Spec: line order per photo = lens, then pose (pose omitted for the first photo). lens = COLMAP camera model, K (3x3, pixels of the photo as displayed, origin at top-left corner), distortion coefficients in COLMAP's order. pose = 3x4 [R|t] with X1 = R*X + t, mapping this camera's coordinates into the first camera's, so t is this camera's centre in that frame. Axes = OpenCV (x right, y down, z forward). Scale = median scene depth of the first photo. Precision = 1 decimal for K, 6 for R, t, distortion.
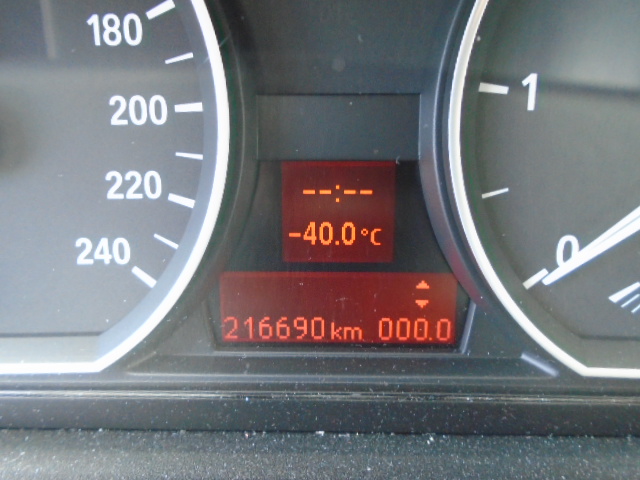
lens RADIAL K [[491.6, 0, 320.0], [0, 491.6, 240.0], [0, 0, 1]] dist [0.003201, 0.002949]
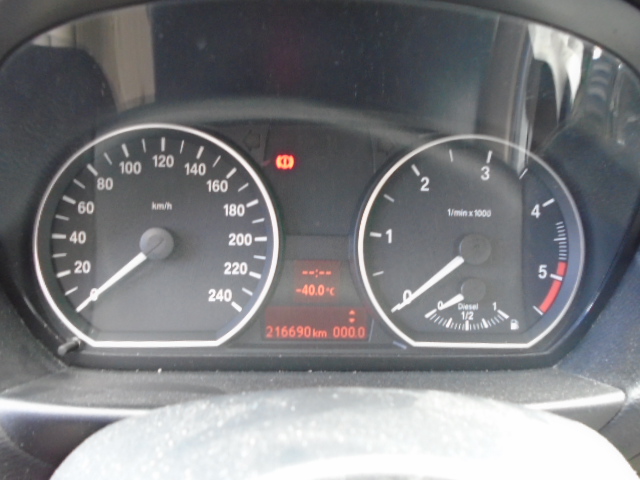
lens RADIAL K [[497.2, 0, 320.0], [0, 497.2, 240.0], [0, 0, 1]] dist [-0.014752, -0.000284]
pose [[0.997046, 0.019468, 0.074296, -0.138117], [-0.003945, 0.979047, -0.203595, 0.252522], [-0.076703, 0.202701, 0.976232, -1.485820]]
